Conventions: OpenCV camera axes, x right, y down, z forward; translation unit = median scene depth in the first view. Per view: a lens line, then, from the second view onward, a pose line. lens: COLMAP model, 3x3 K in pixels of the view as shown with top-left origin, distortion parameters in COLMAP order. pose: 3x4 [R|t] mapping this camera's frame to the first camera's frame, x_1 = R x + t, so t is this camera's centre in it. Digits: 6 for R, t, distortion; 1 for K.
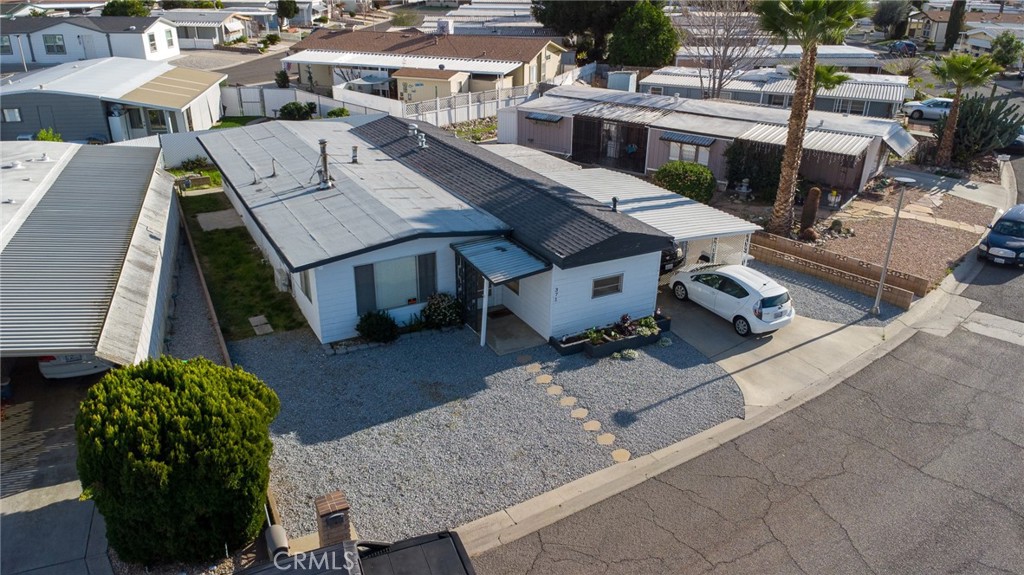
lens RADIAL K [[738.7, 0, 512.0], [0, 738.7, 287.5], [0, 0, 1]] dist [0.031534, -0.032143]
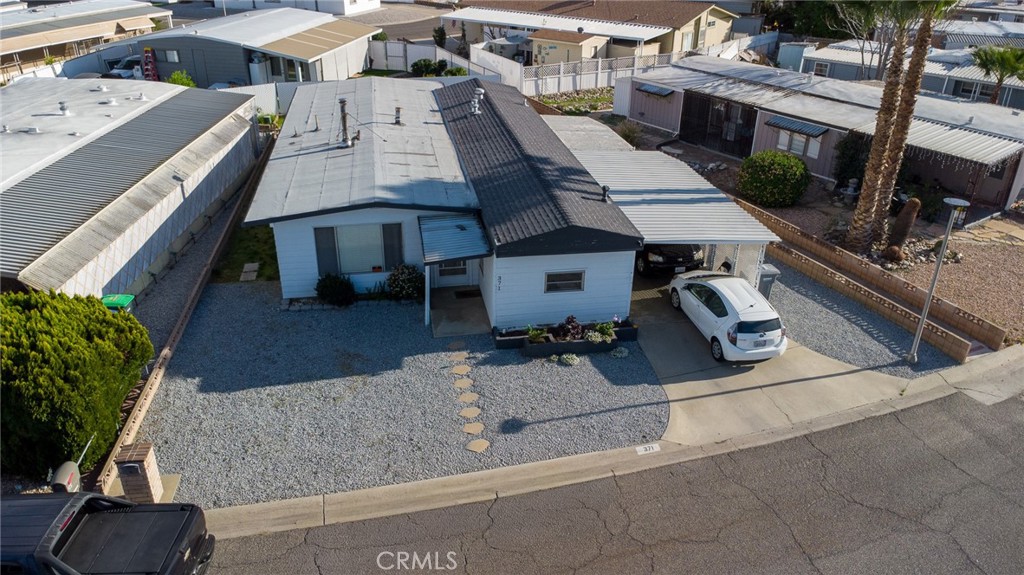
lens RADIAL K [[738.7, 0, 512.0], [0, 738.7, 287.5], [0, 0, 1]] dist [0.031534, -0.032143]
pose [[0.946856, 0.143798, -0.287725, 0.312687], [-0.129325, 0.989213, 0.068795, -0.046807], [0.294514, -0.027929, 0.955239, 0.099134]]
